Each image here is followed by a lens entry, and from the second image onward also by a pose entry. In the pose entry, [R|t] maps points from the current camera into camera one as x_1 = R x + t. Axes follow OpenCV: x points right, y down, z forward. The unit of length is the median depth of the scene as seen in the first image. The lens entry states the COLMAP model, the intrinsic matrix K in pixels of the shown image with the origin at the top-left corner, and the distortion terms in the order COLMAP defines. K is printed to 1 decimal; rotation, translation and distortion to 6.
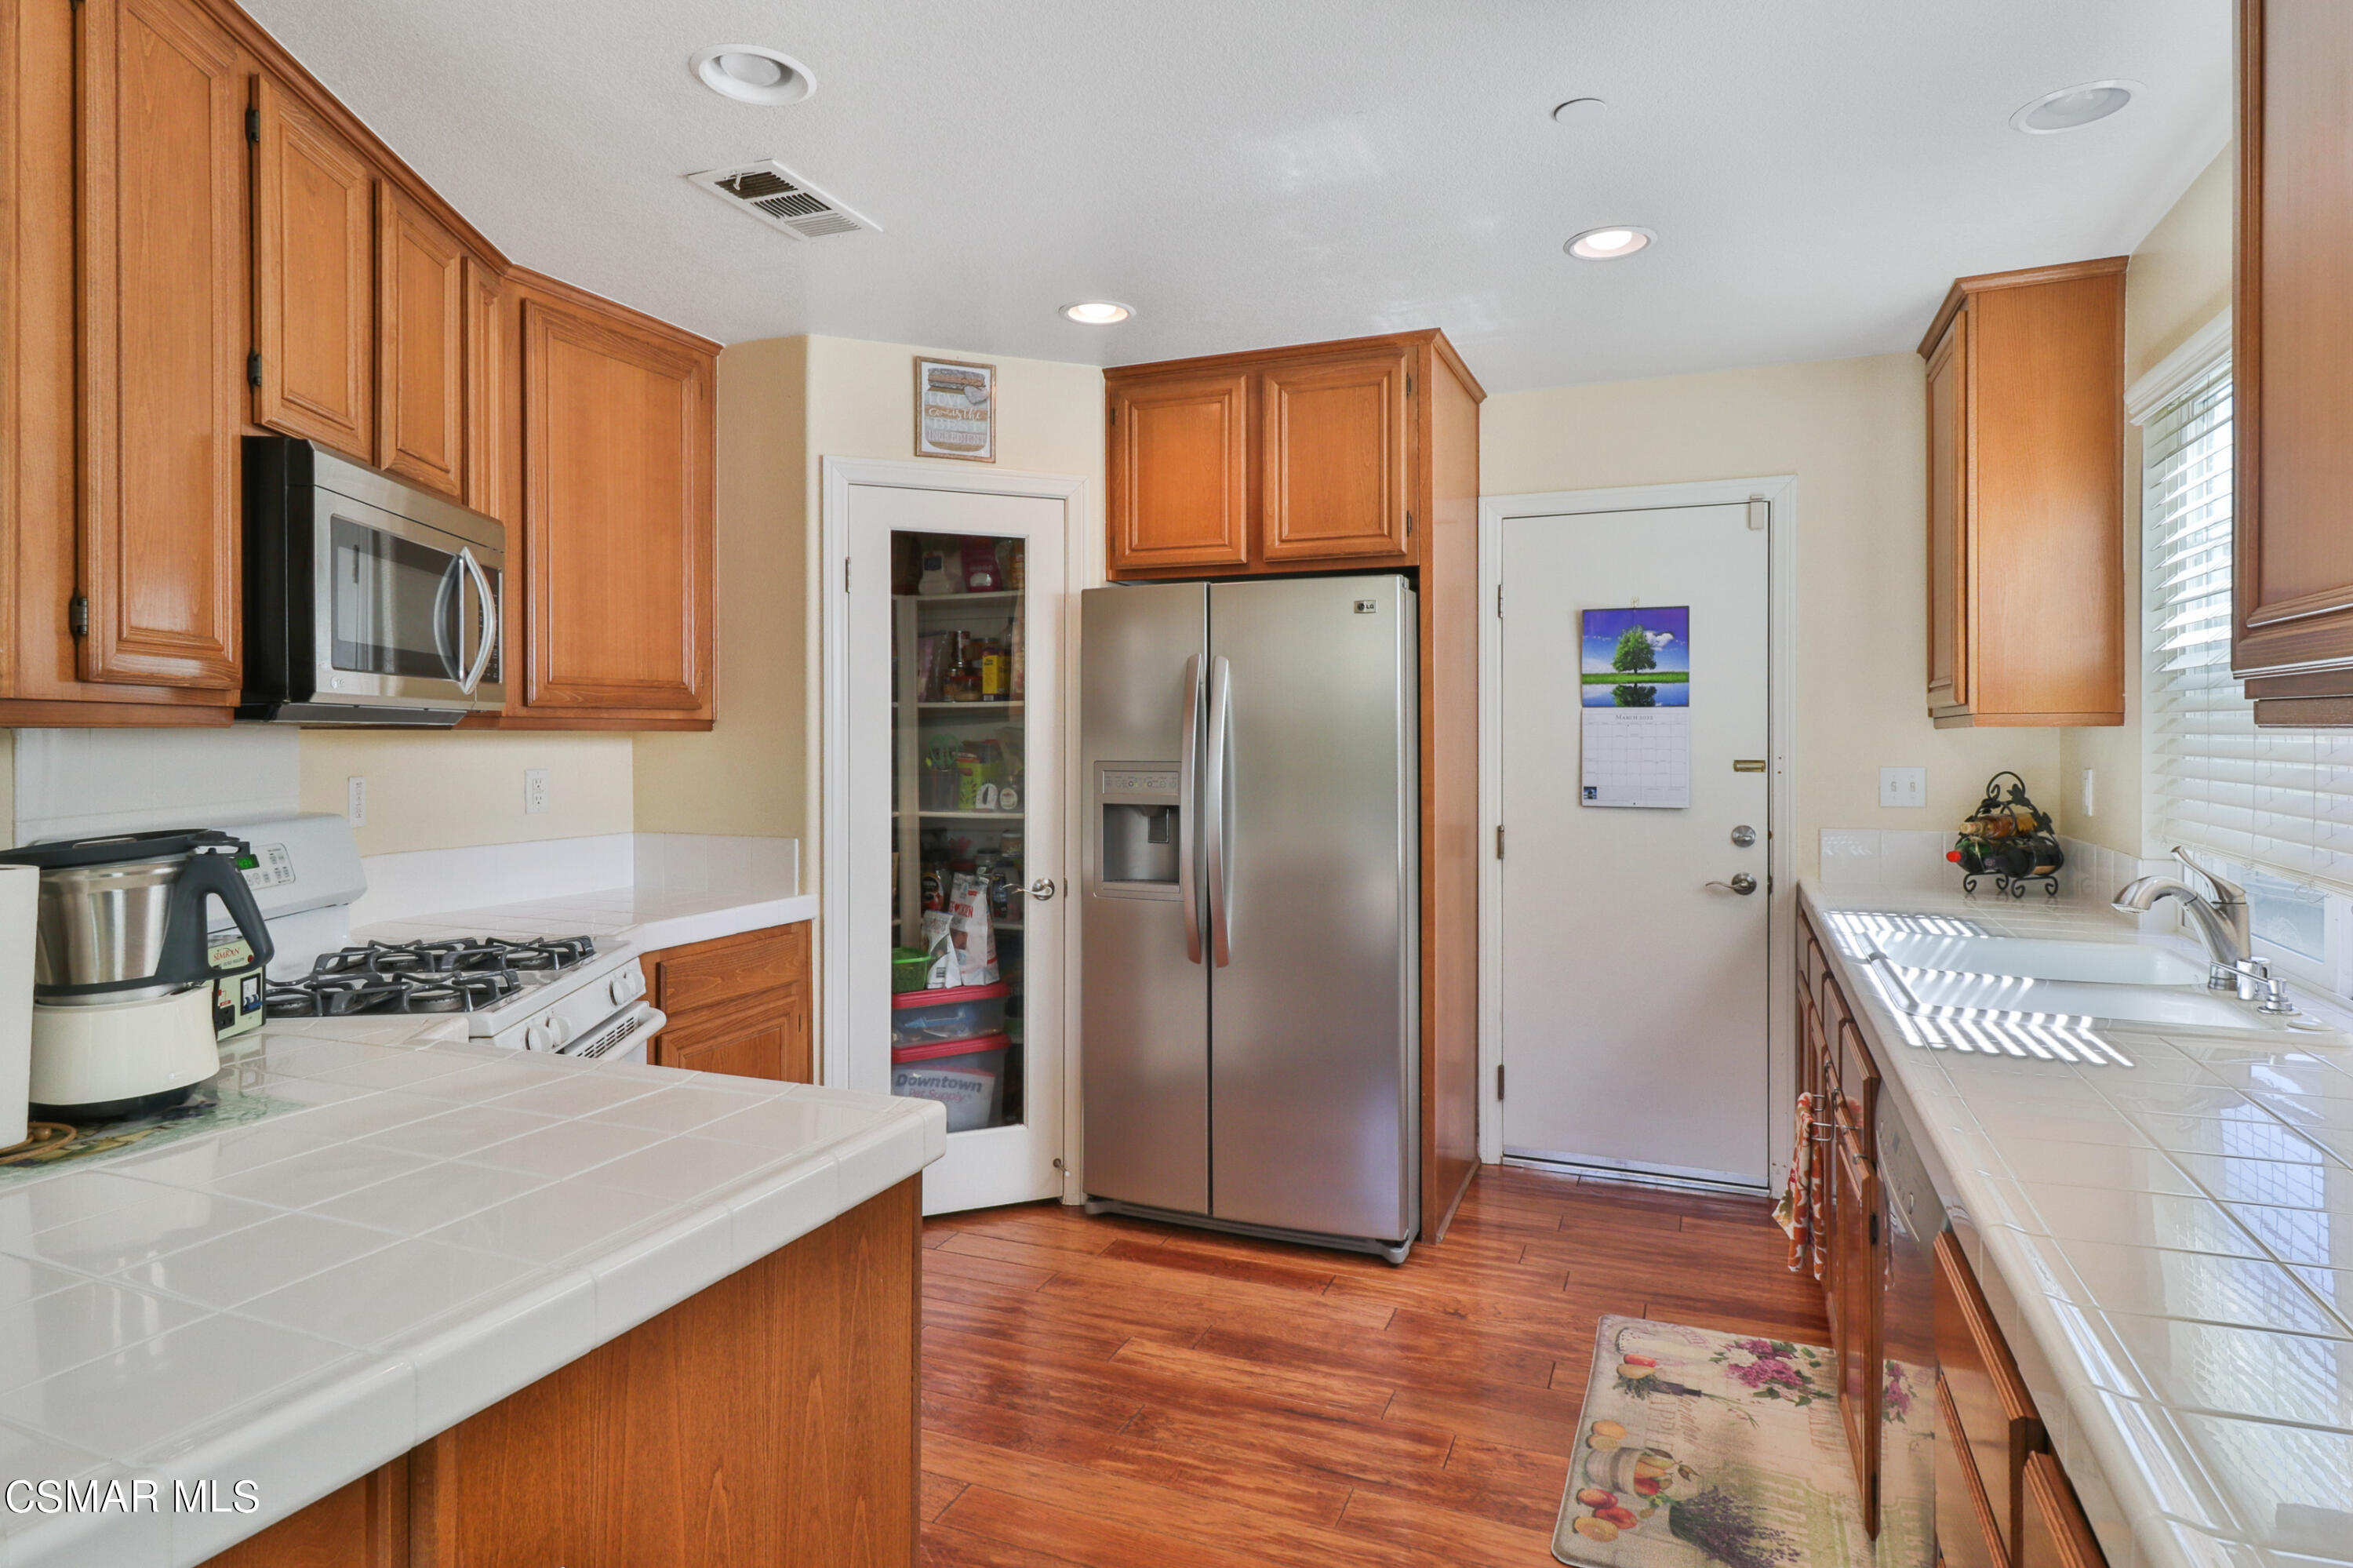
lens RADIAL K [[1286.5, 0, 1178.4], [0, 1286.5, 733.3], [0, 0, 1]] dist [0.018077, -0.016784]
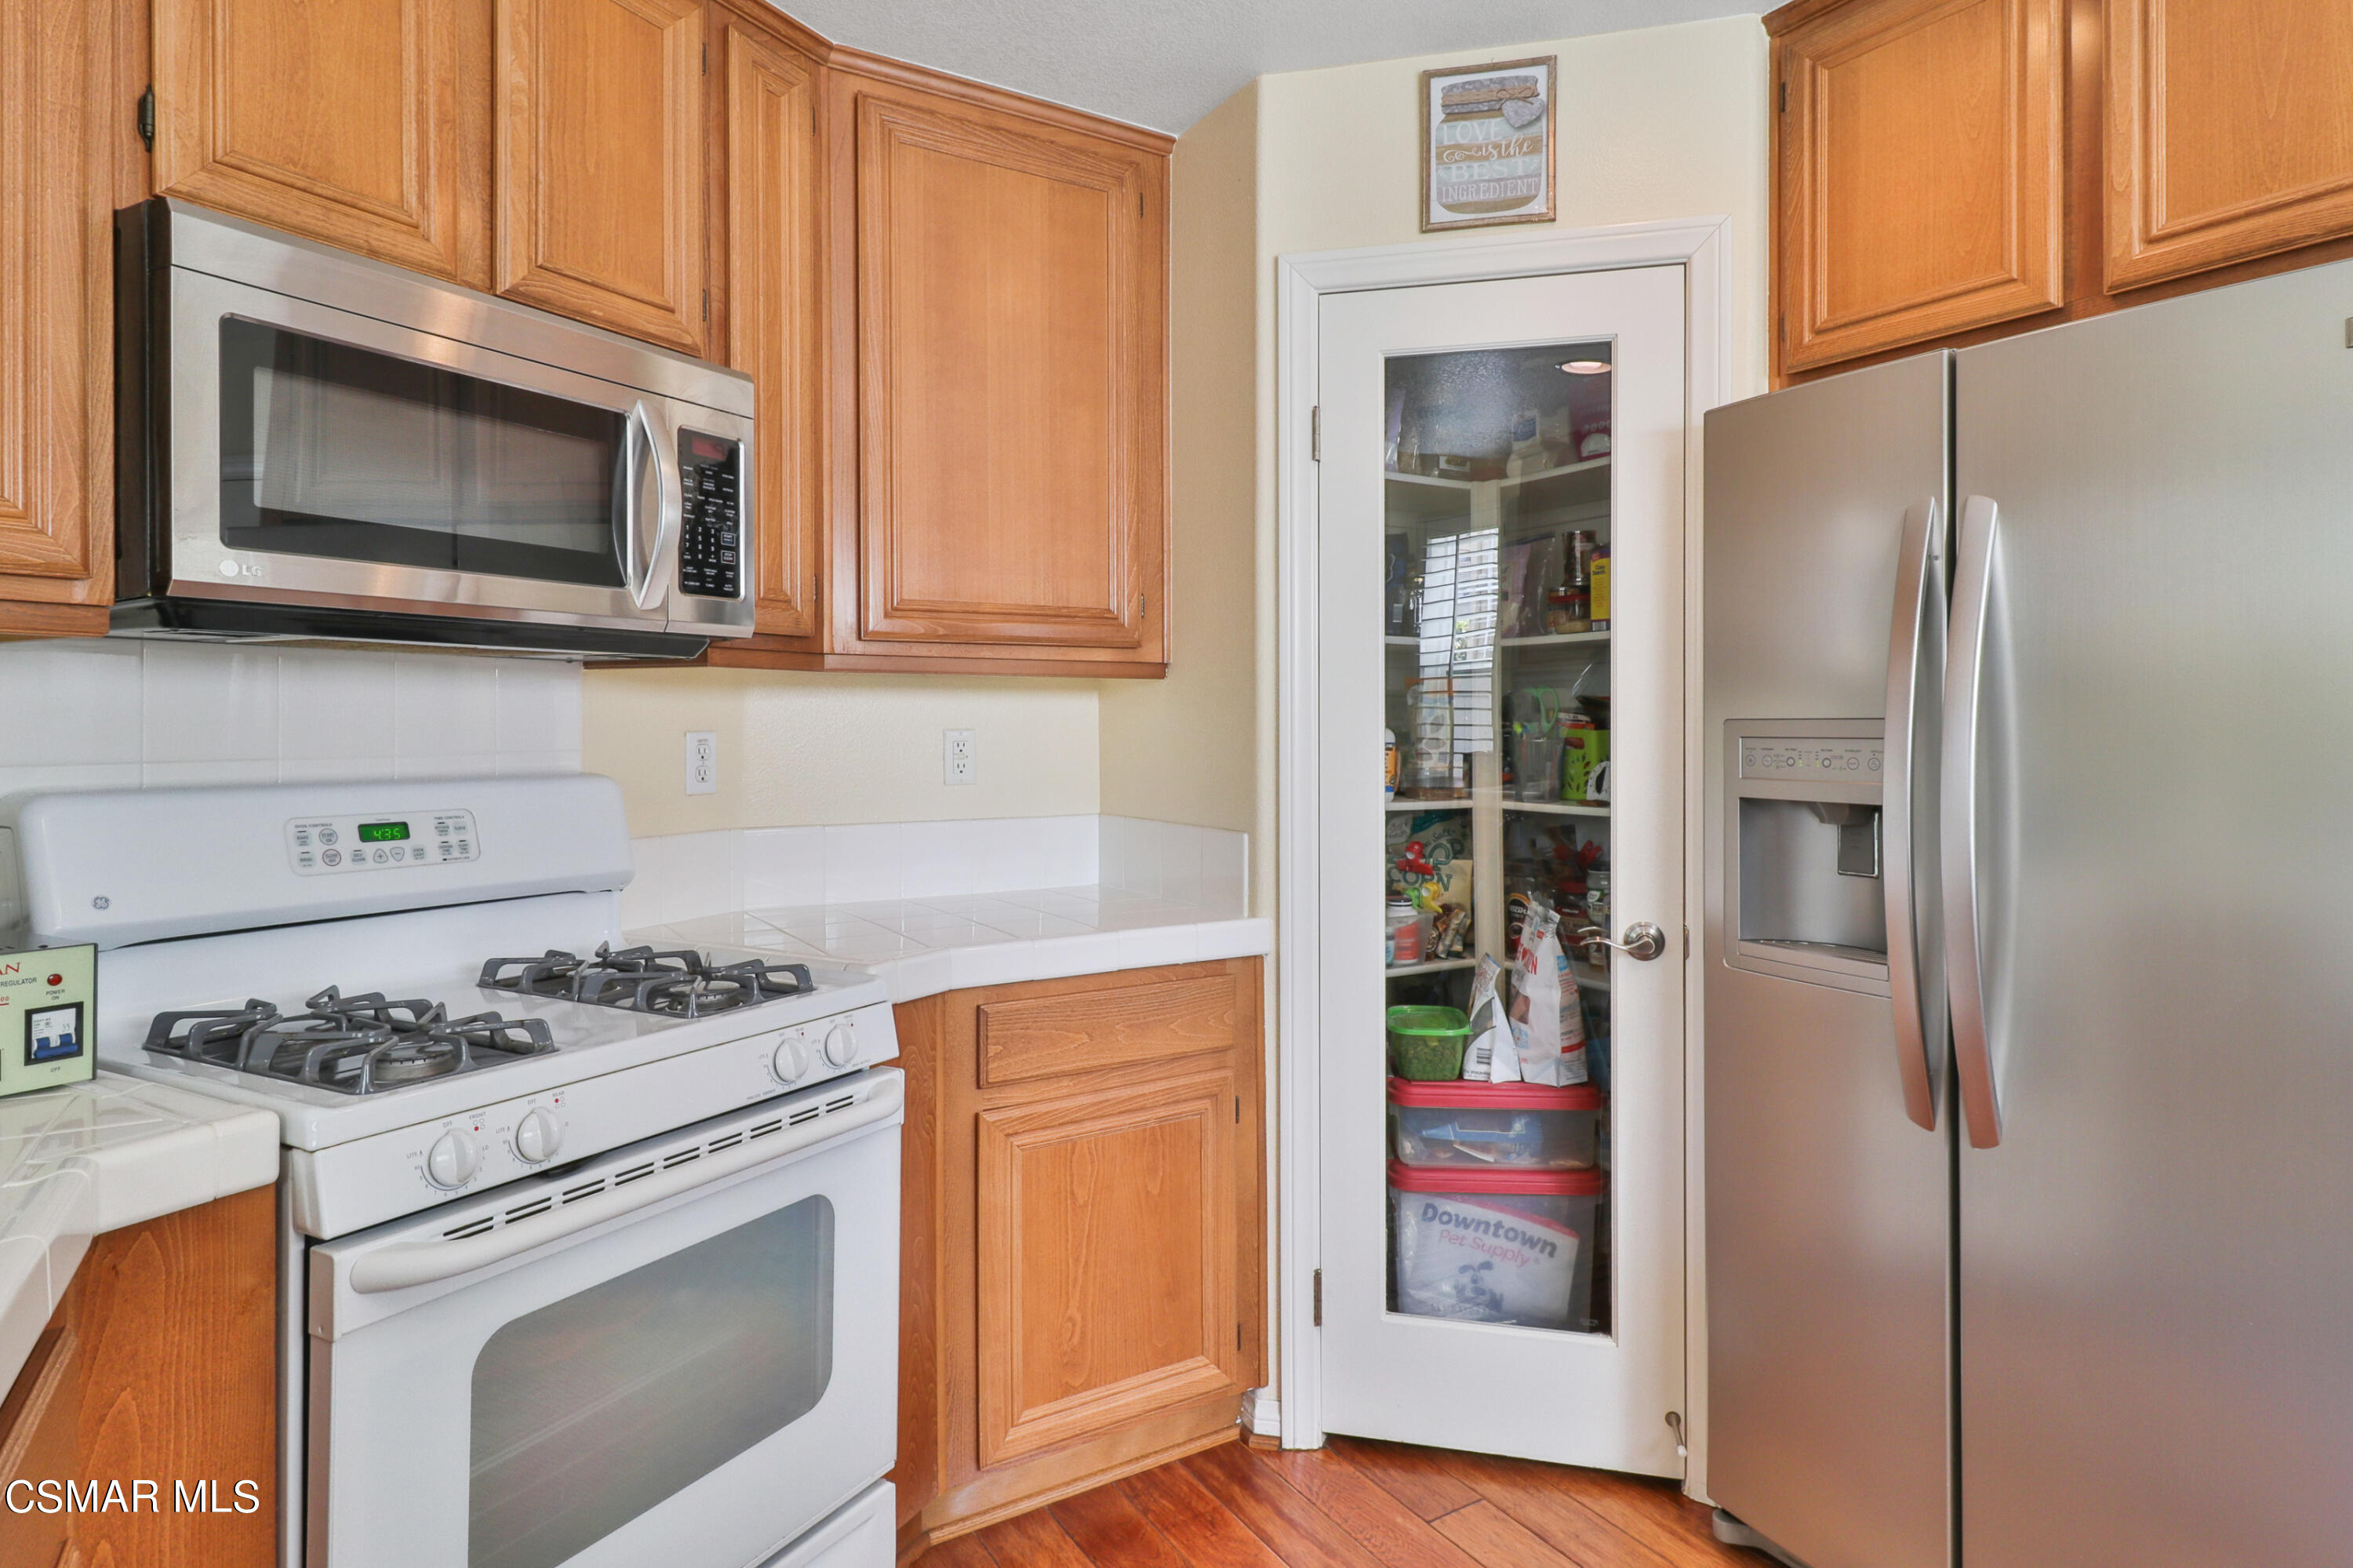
lens RADIAL K [[1317.0, 0, 1185.4], [0, 1317.0, 723.1], [0, 0, 1]] dist [0.015652, -0.001887]
pose [[0.810529, -0.000037, -0.585698, 0.079518], [0.001571, 0.999997, 0.002111, 0.022123], [0.585696, -0.002631, 0.810526, 0.413336]]
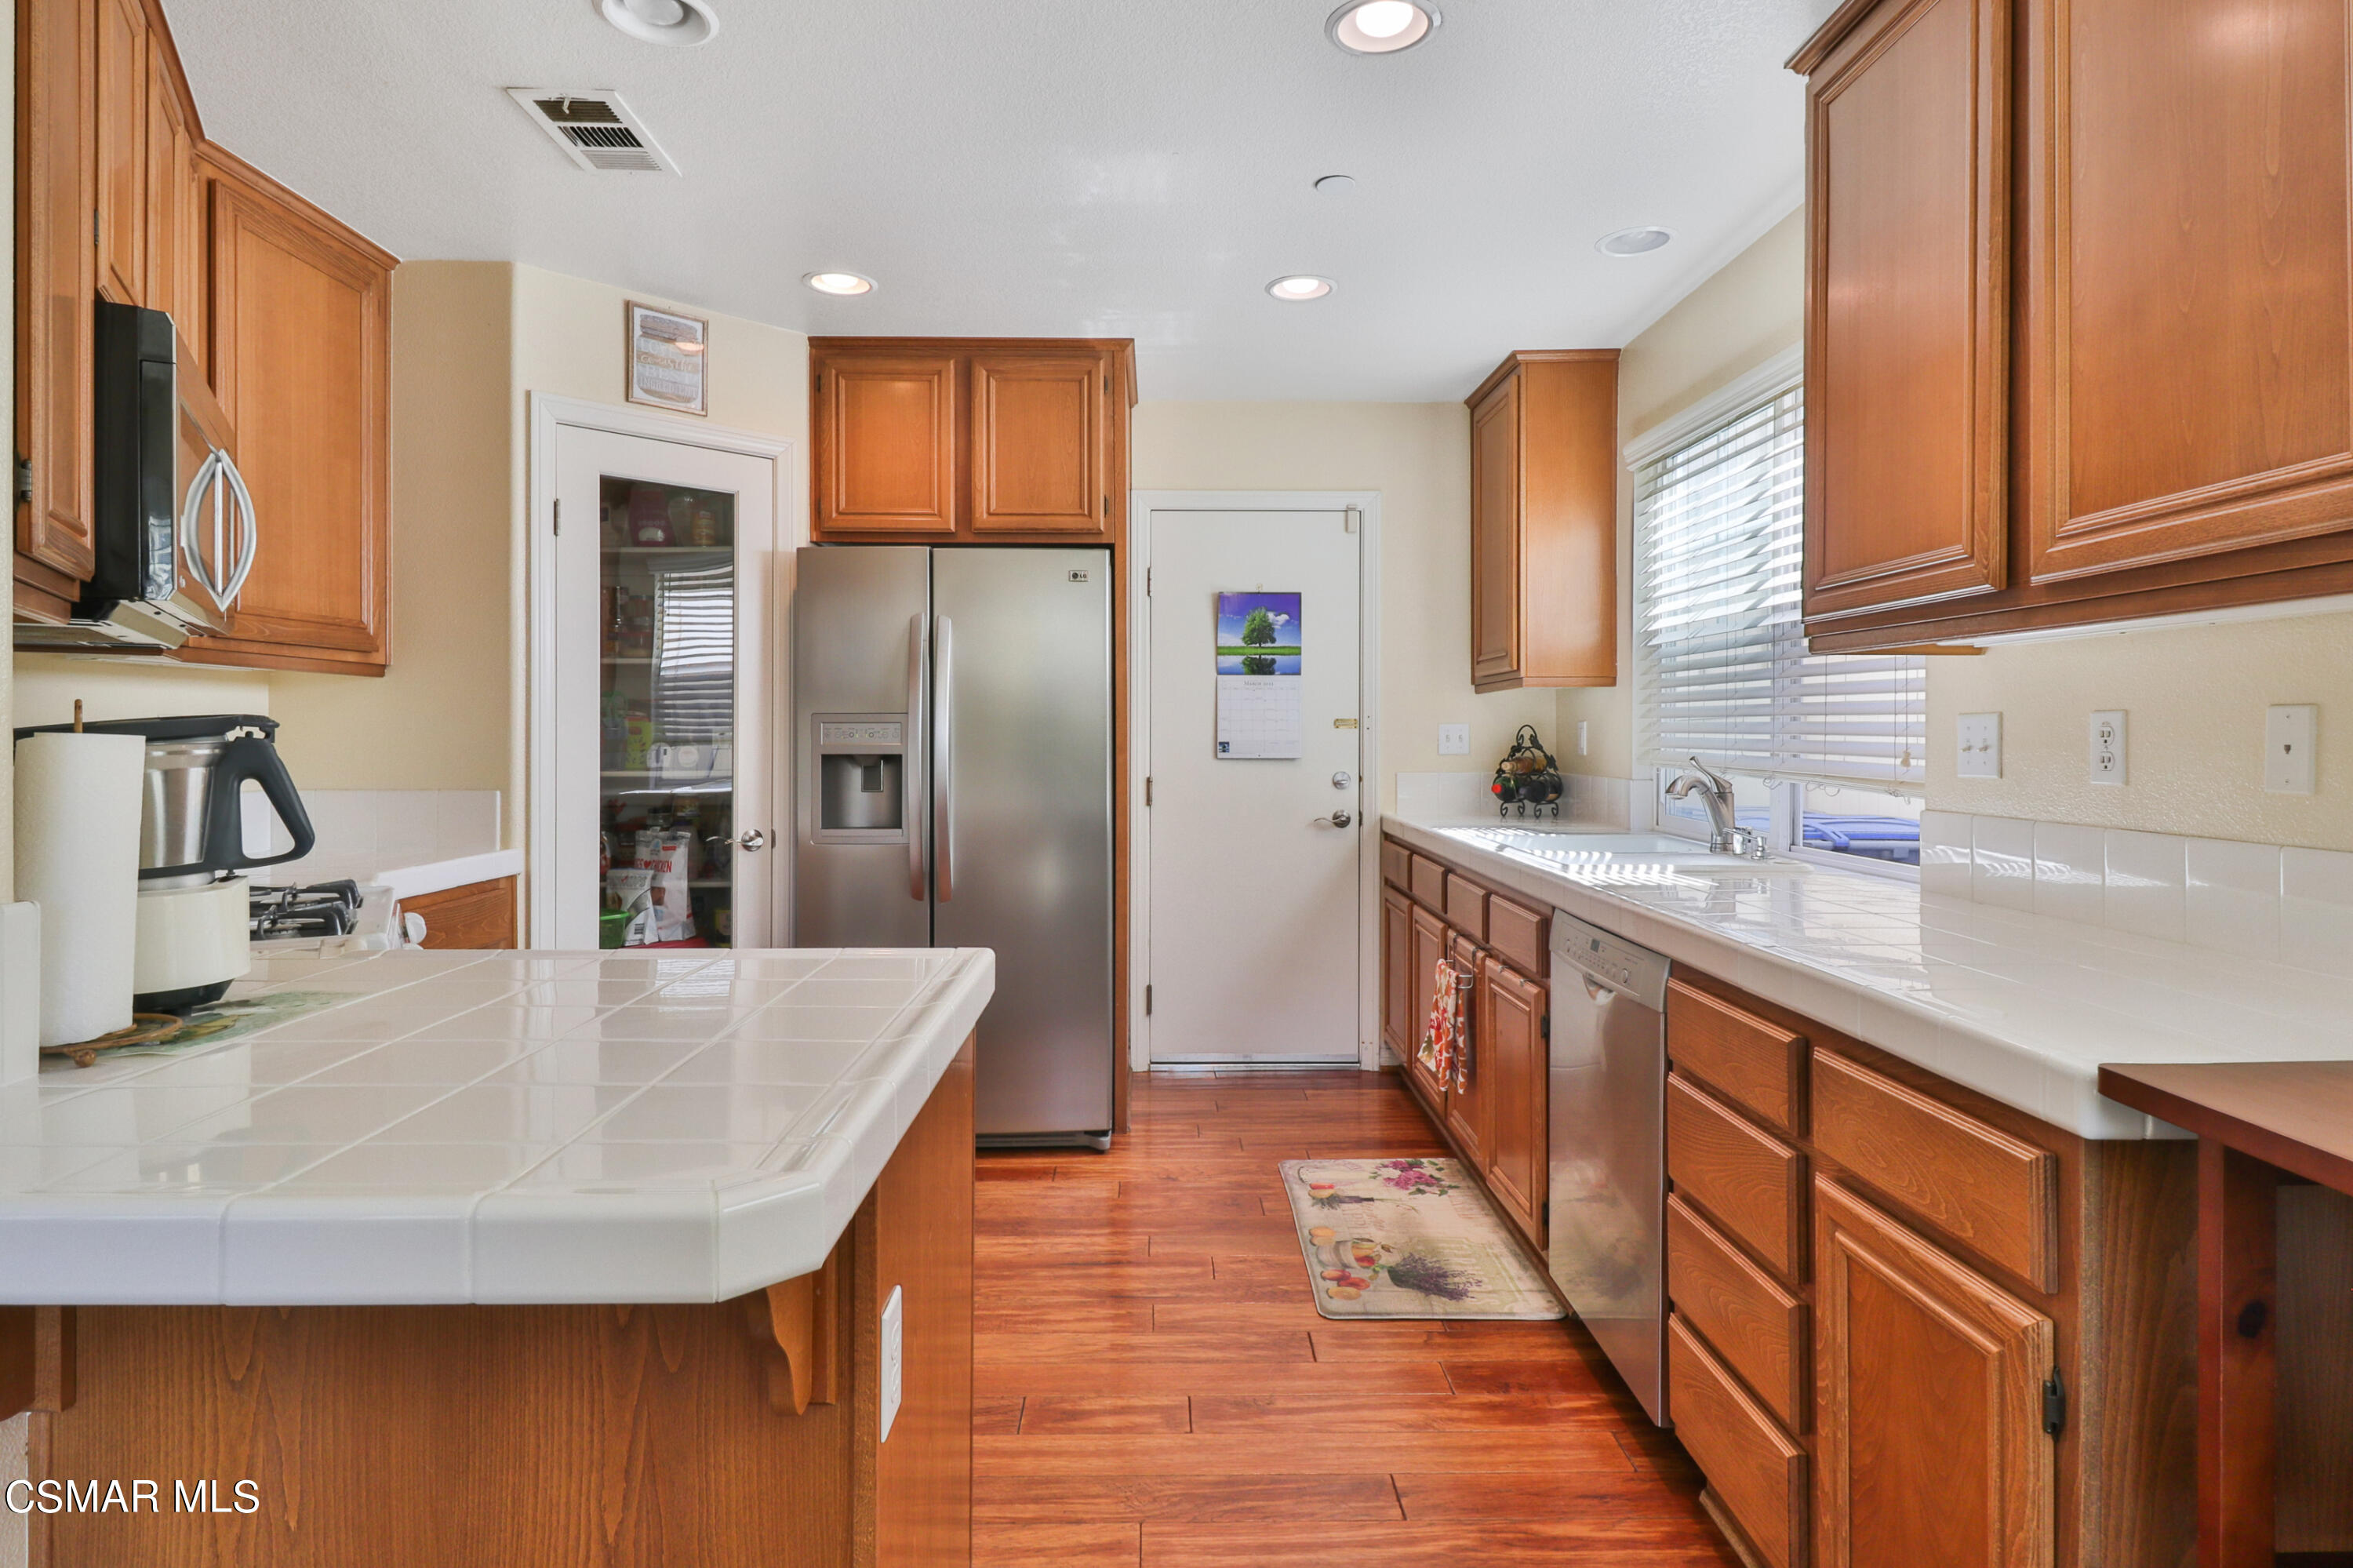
lens RADIAL K [[1269.3, 0, 1171.7], [0, 1269.3, 730.8], [0, 0, 1]] dist [0.015122, -0.015701]
pose [[0.917930, 0.002457, 0.396734, -0.208116], [-0.001860, 0.999996, -0.001890, 0.037500], [-0.396738, 0.000997, 0.917931, -0.056360]]
